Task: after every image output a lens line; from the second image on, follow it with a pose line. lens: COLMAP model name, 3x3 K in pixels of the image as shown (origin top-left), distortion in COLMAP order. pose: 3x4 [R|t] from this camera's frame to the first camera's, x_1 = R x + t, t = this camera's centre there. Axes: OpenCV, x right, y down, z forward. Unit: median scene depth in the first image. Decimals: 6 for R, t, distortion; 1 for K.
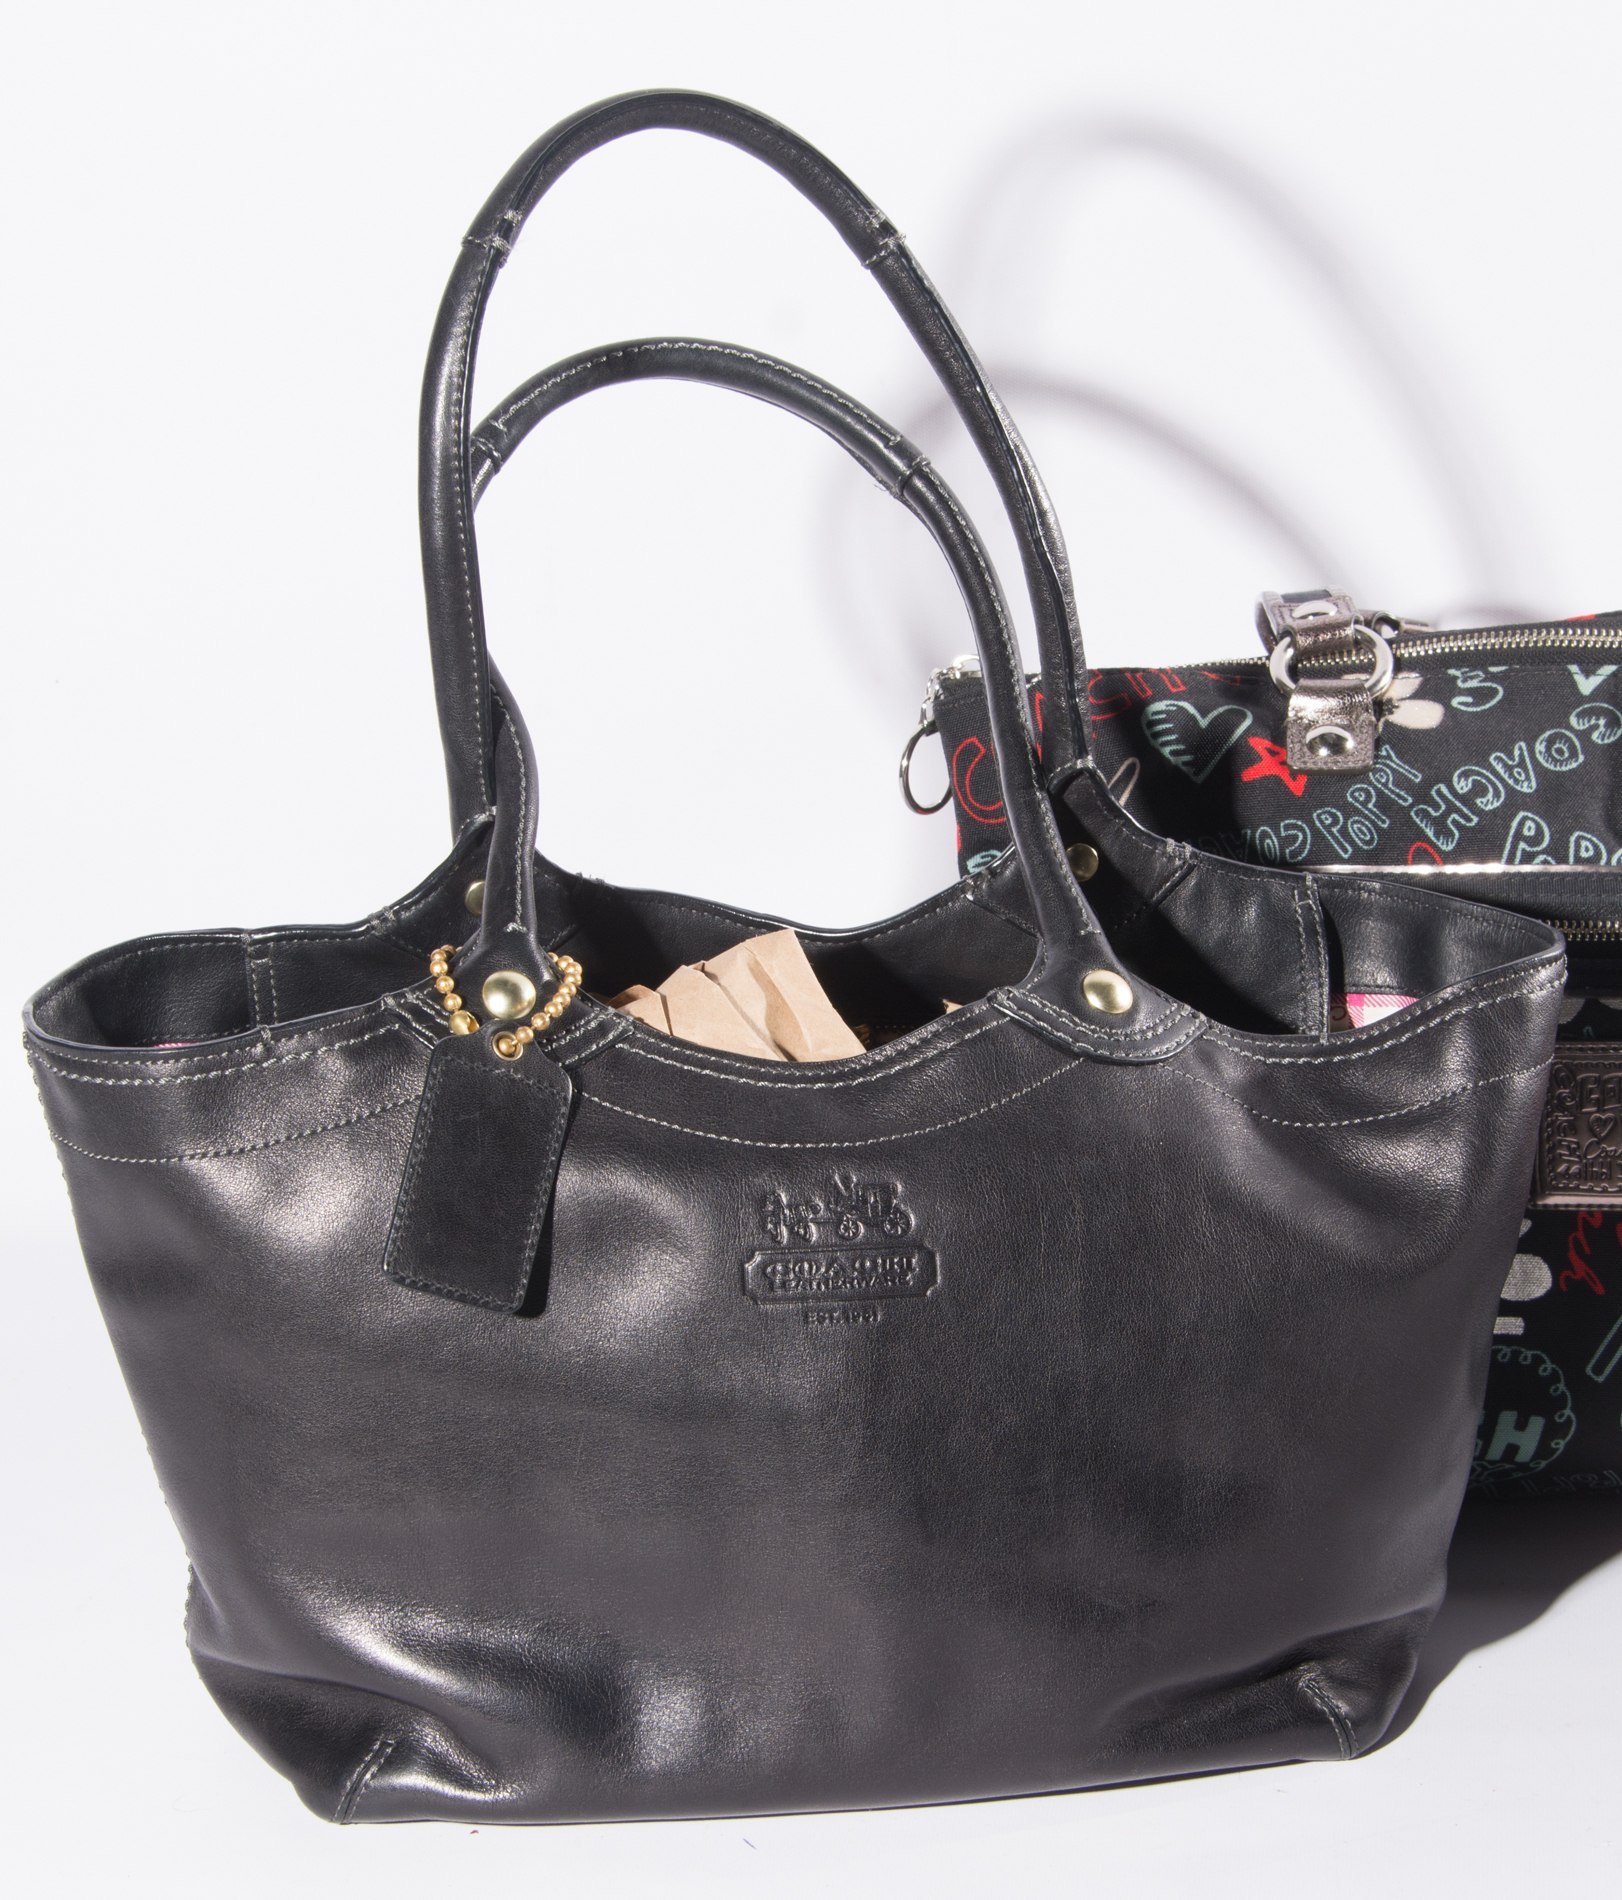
lens RADIAL K [[5008.8, 0, 811.0], [0, 5008.8, 950.0], [0, 0, 1]] dist [0.080974, 0.422075]
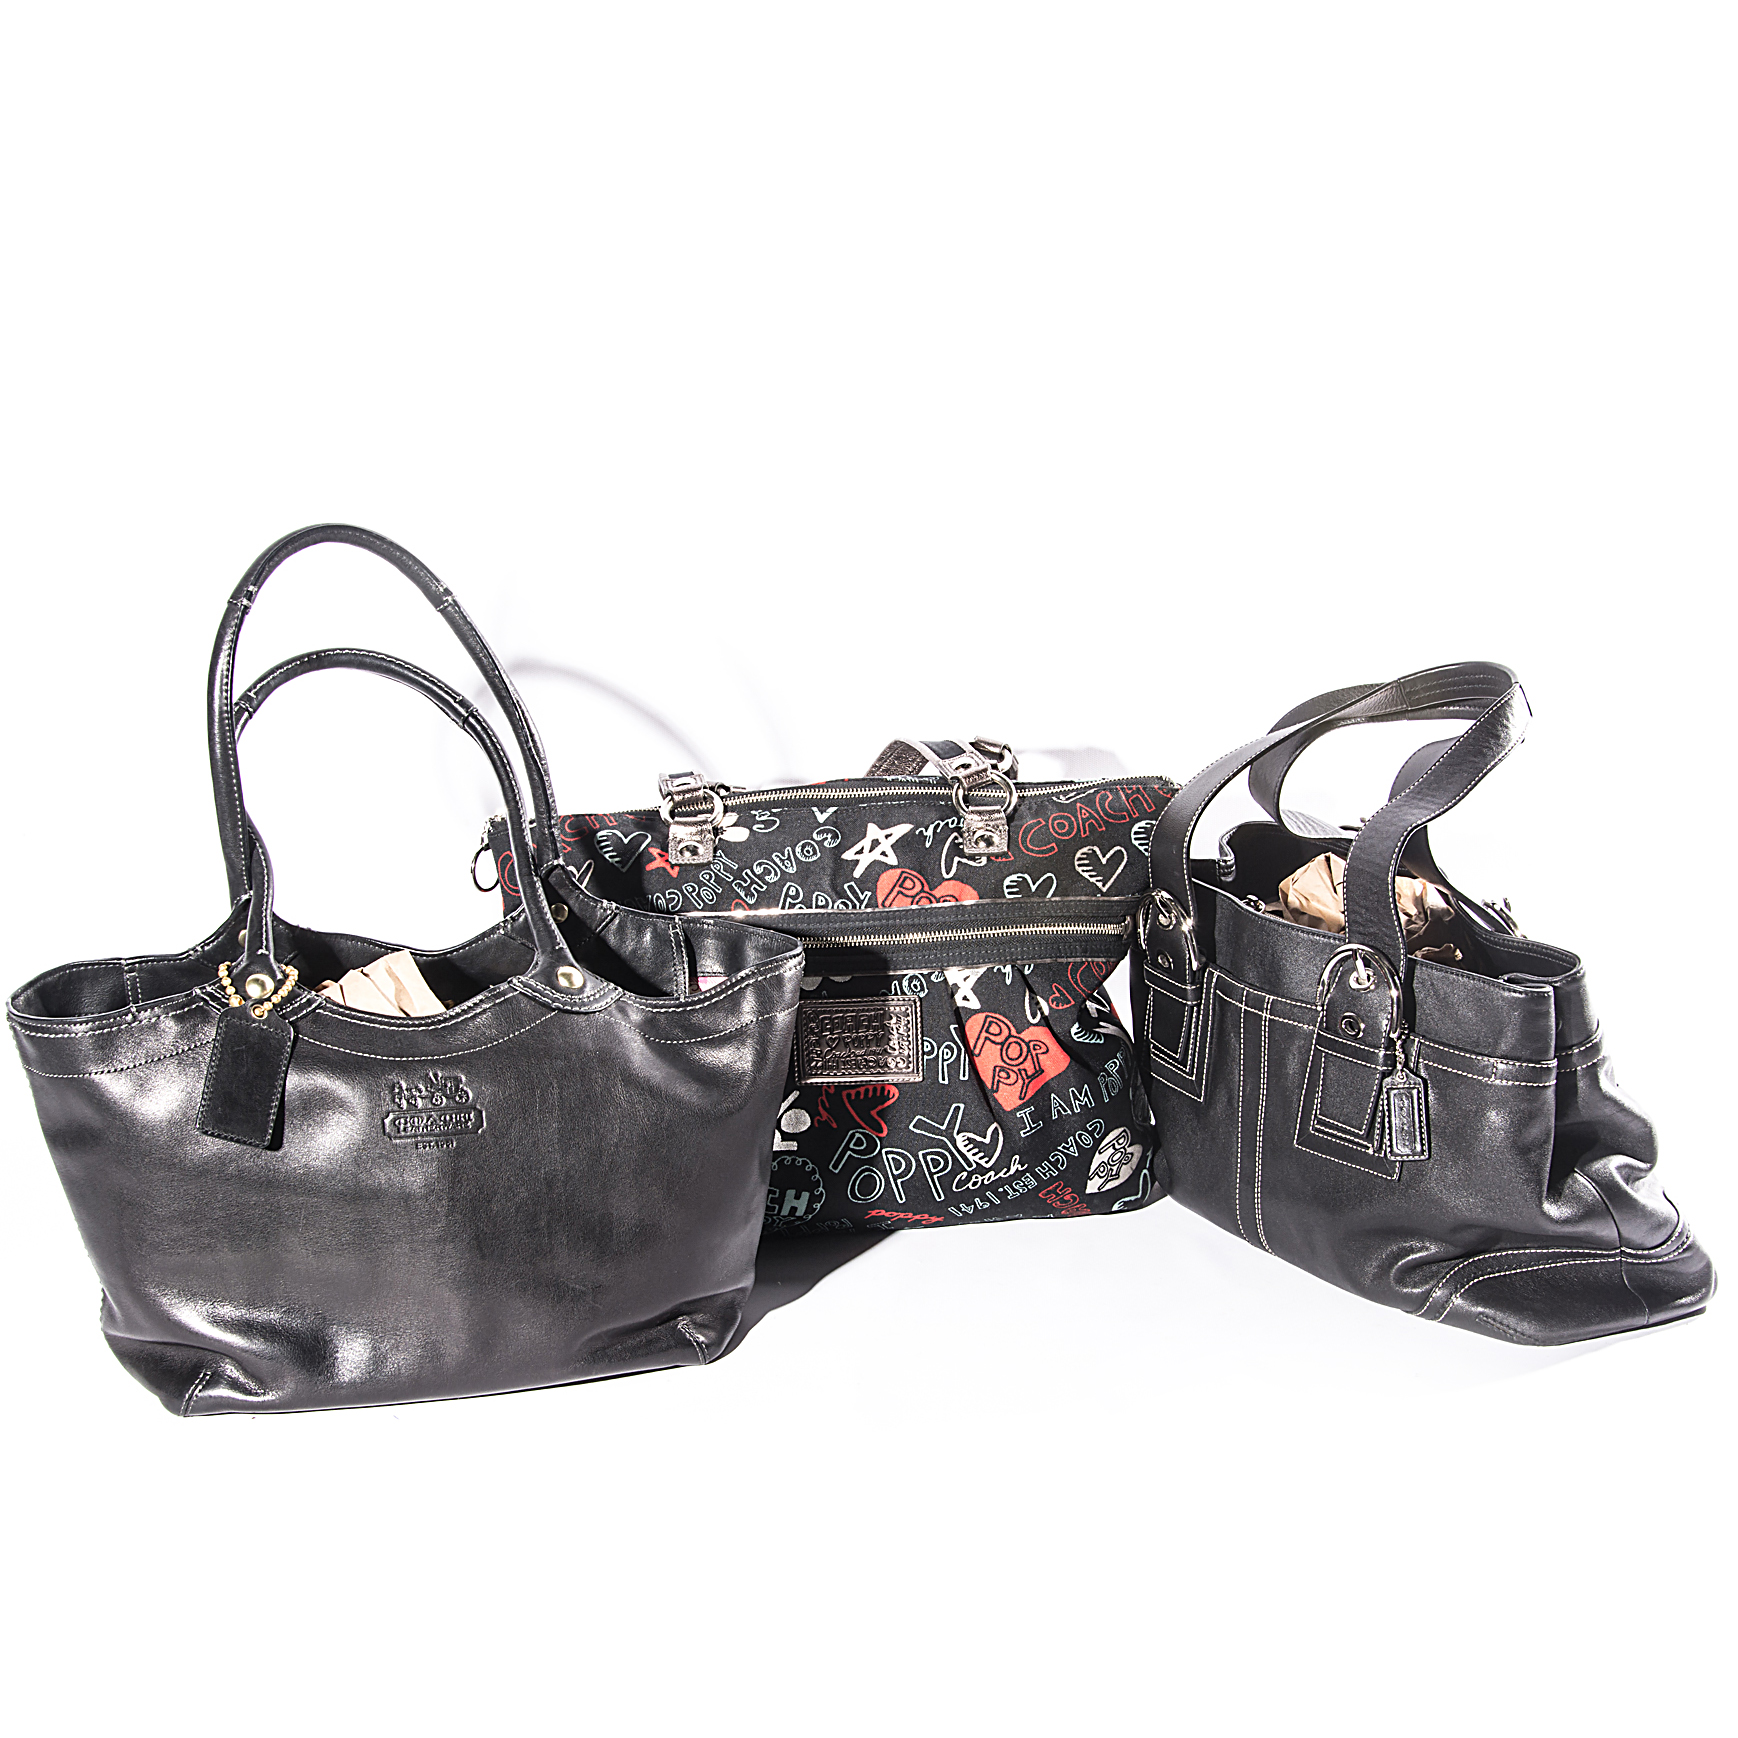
lens RADIAL K [[3085.8, 0, 866.2], [0, 3085.8, 936.5], [0, 0, 1]] dist [-0.002332, -0.065206]
pose [[0.993355, -0.025528, 0.112226, 0.038922], [0.027845, 0.999429, -0.019126, 0.018677], [-0.111674, 0.022124, 0.993499, -0.214828]]
